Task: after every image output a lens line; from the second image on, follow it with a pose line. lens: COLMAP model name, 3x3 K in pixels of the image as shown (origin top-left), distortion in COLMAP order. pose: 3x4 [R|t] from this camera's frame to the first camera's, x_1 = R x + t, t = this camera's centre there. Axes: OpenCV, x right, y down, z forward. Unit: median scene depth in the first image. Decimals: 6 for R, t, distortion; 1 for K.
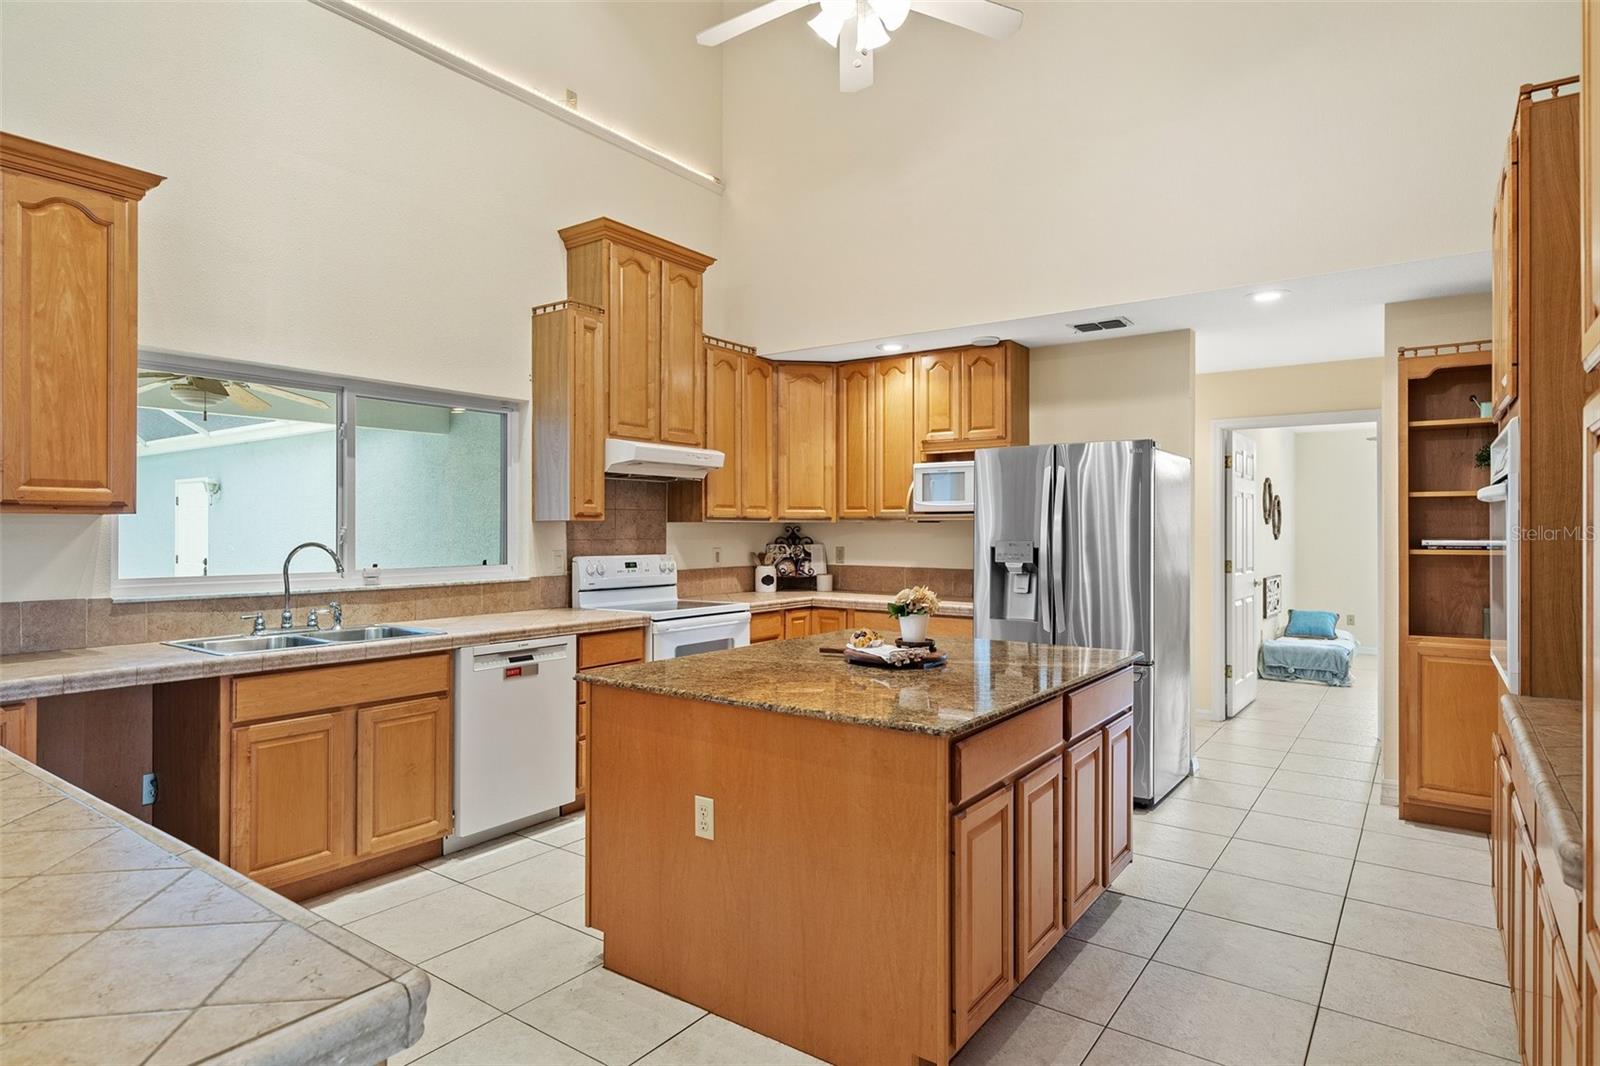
lens RADIAL K [[873.7, 0, 800.0], [0, 873.7, 533.0], [0, 0, 1]] dist [-0.002187, -0.000299]
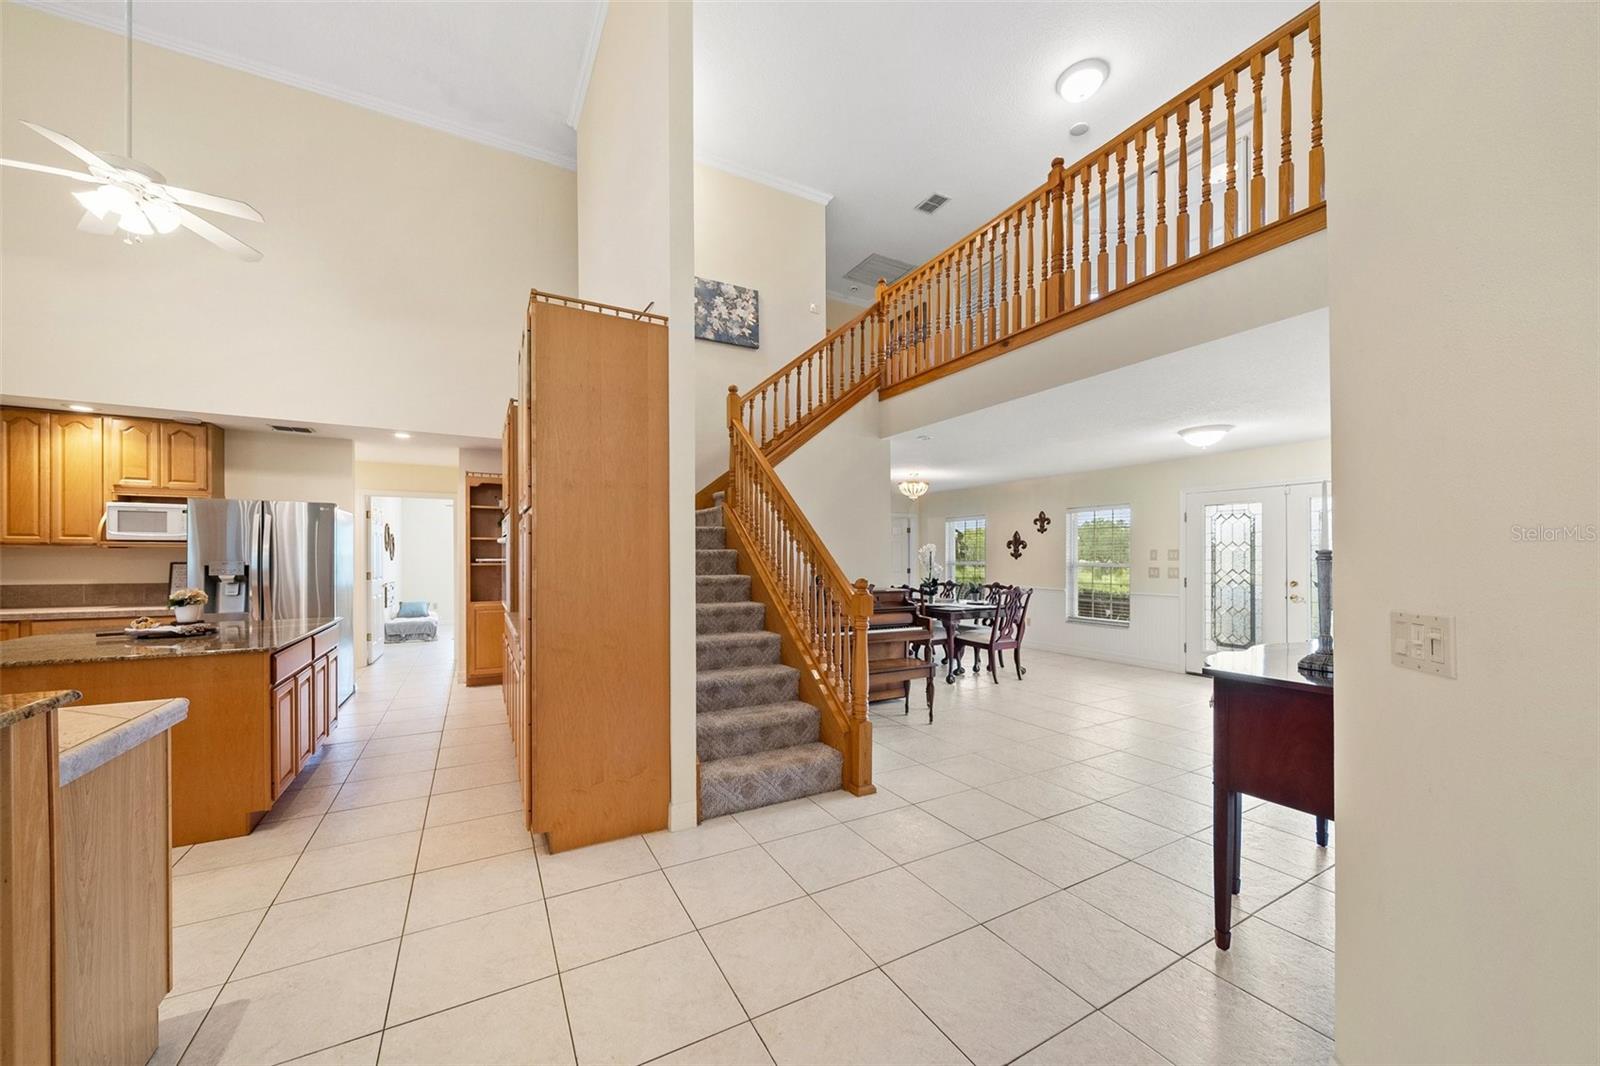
lens RADIAL K [[580.9, 0, 796.8], [0, 580.9, 555.6], [0, 0, 1]] dist [-0.003799, -0.000193]
pose [[0.424164, 0.000234, 0.905586, -0.231515], [0.003097, 0.999994, -0.001709, 0.003848], [-0.905580, 0.003529, 0.424160, -0.305457]]
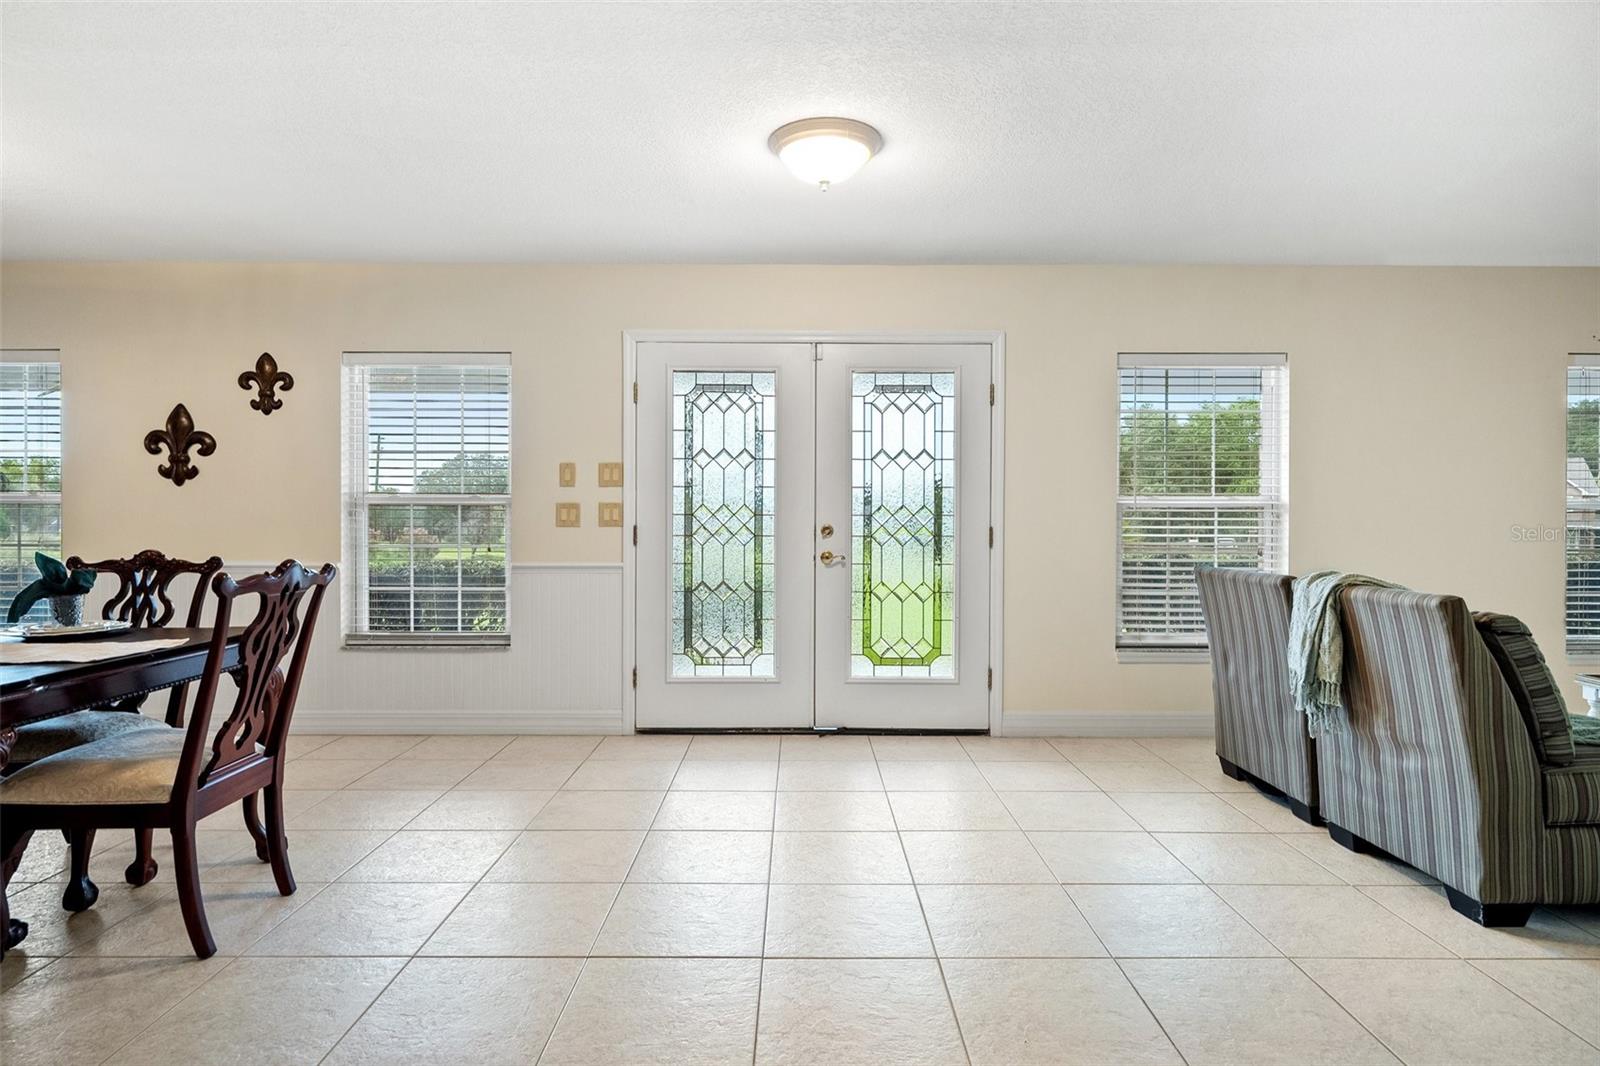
lens RADIAL K [[840.8, 0, 781.0], [0, 840.8, 522.8], [0, 0, 1]] dist [-0.001970, -0.000727]
pose [[-0.590020, -0.010386, 0.807322, 0.574579], [-0.001349, 0.999929, 0.011878, 0.043550], [-0.807387, 0.005919, -0.589992, -0.146332]]
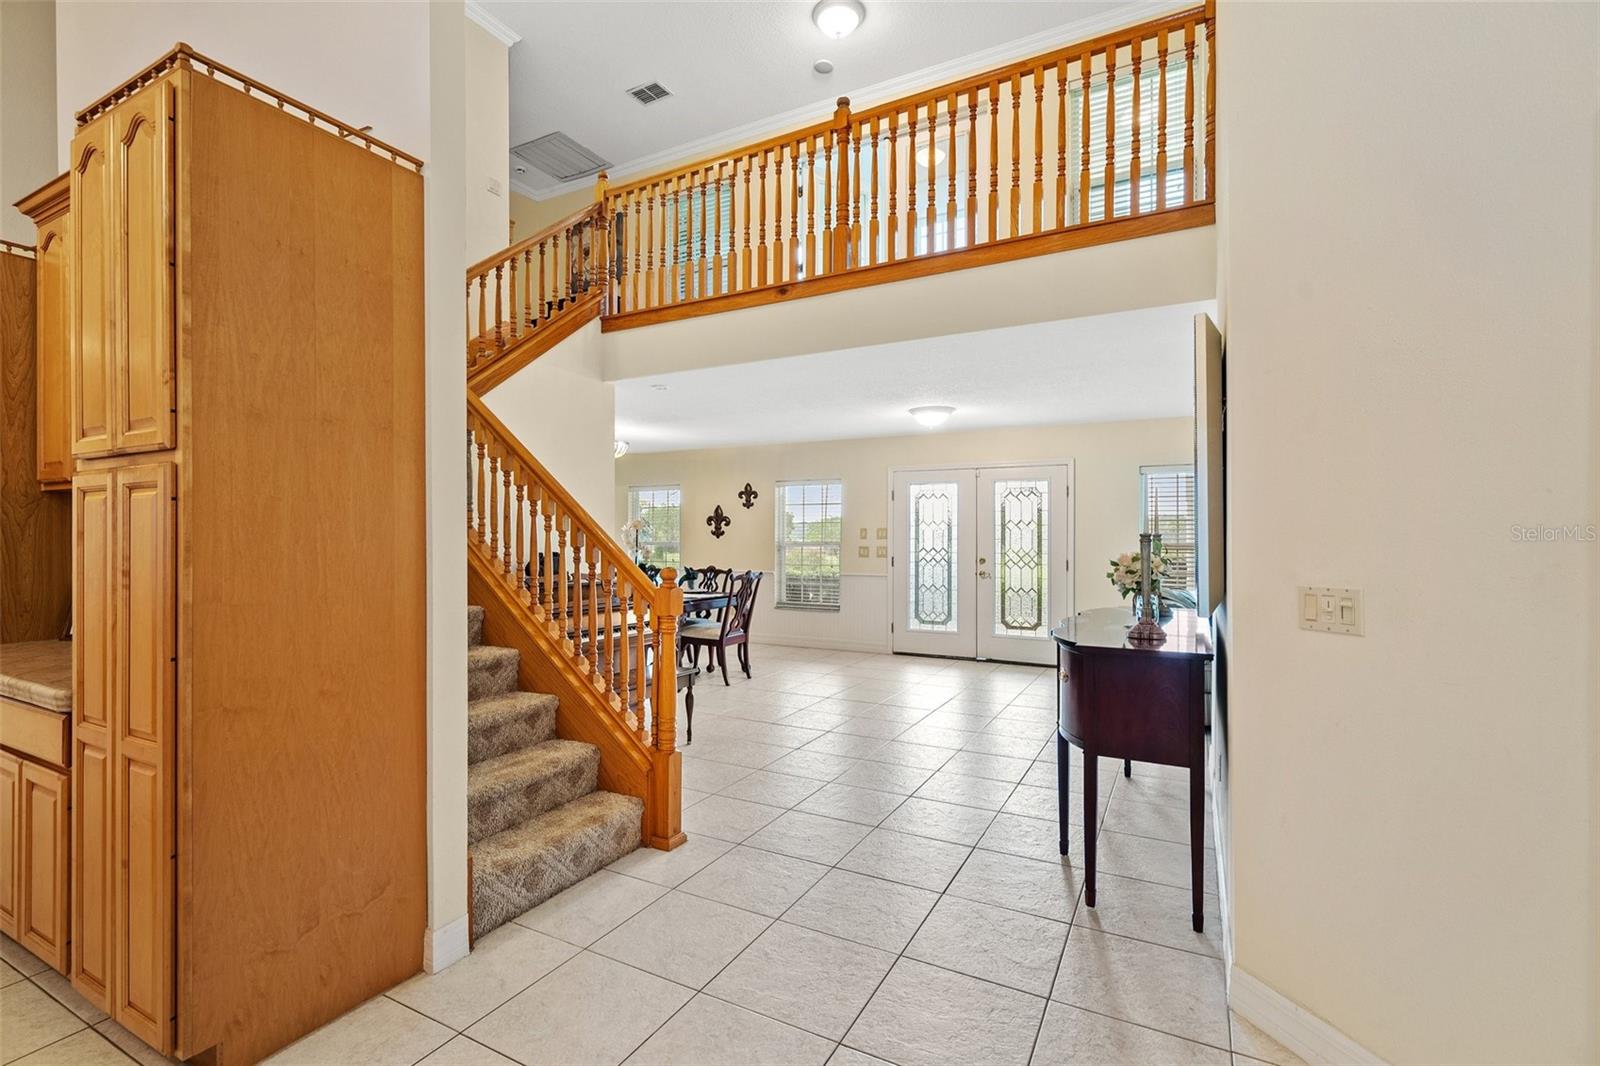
lens RADIAL K [[724.9, 0, 800.0], [0, 724.9, 533.0], [0, 0, 1]] dist [0.000892, 0.000588]
pose [[-0.133075, -0.000697, 0.991106, -0.246683], [0.002645, 0.999996, 0.001059, -0.001164], [-0.991102, 0.002763, -0.133073, -0.116424]]
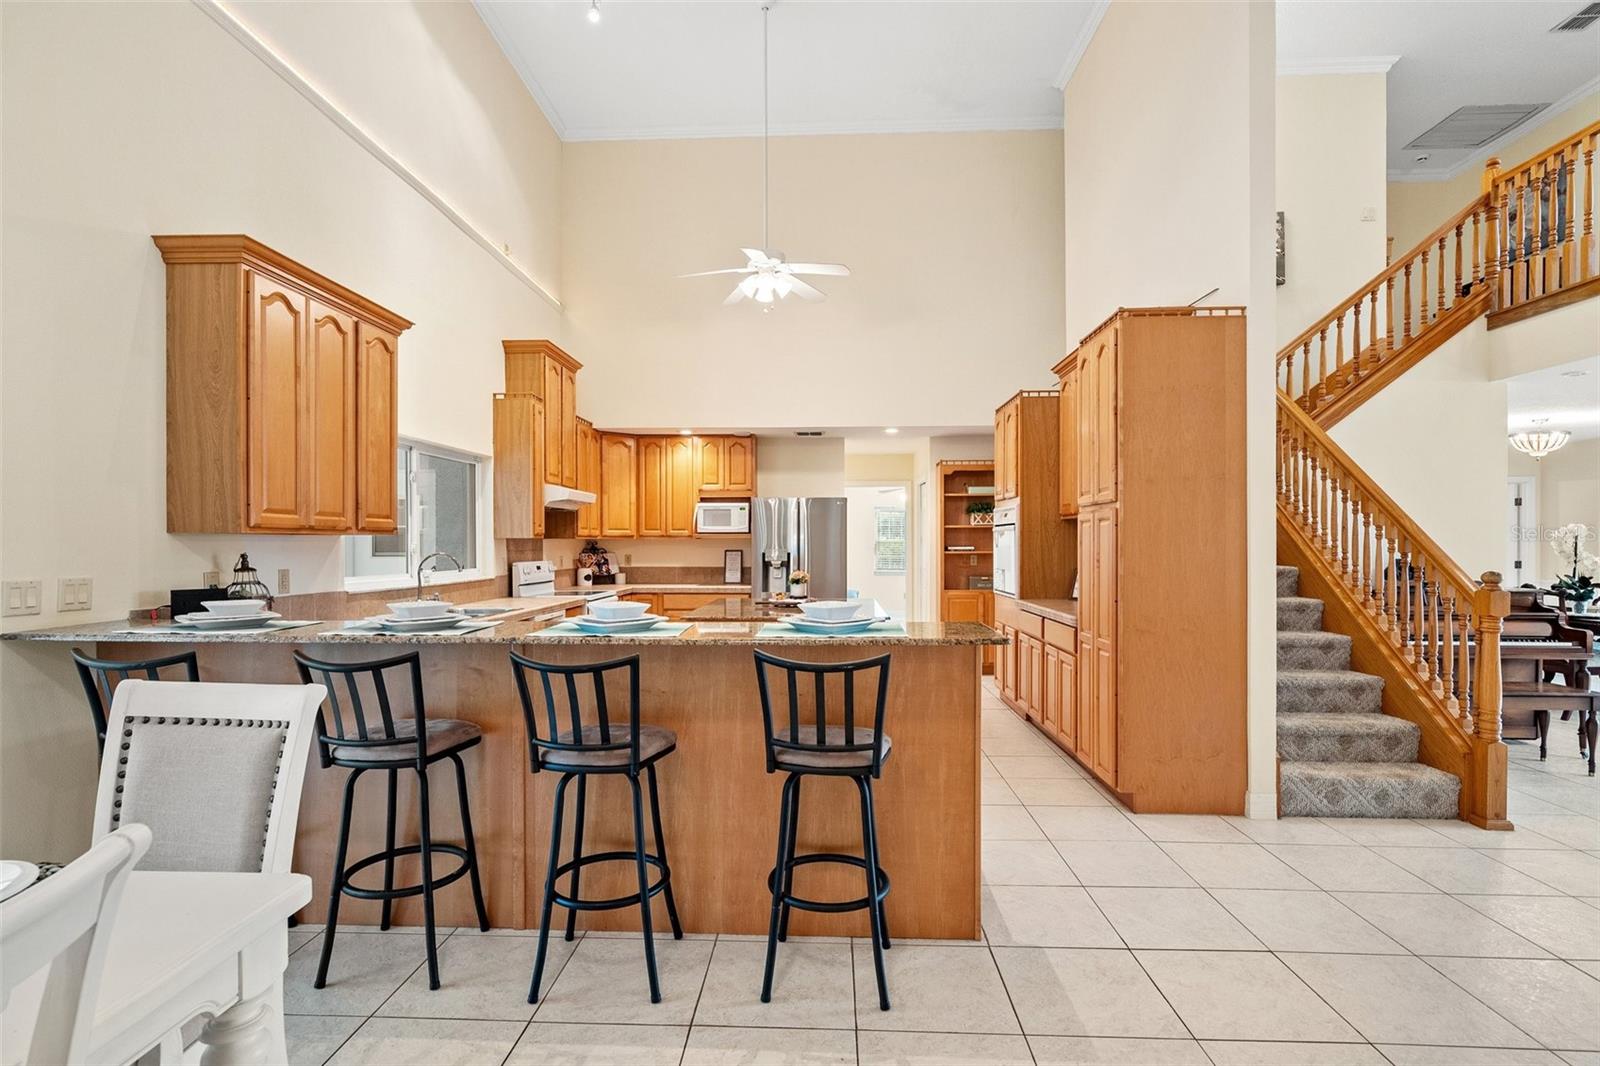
lens RADIAL K [[752.6, 0, 798.1], [0, 752.6, 550.1], [0, 0, 1]] dist [-0.001377, 0.000361]
pose [[0.835309, -0.008991, 0.549707, -0.552472], [0.005604, 0.999954, 0.007840, -0.000851], [-0.549752, -0.003468, 0.835321, -0.326525]]
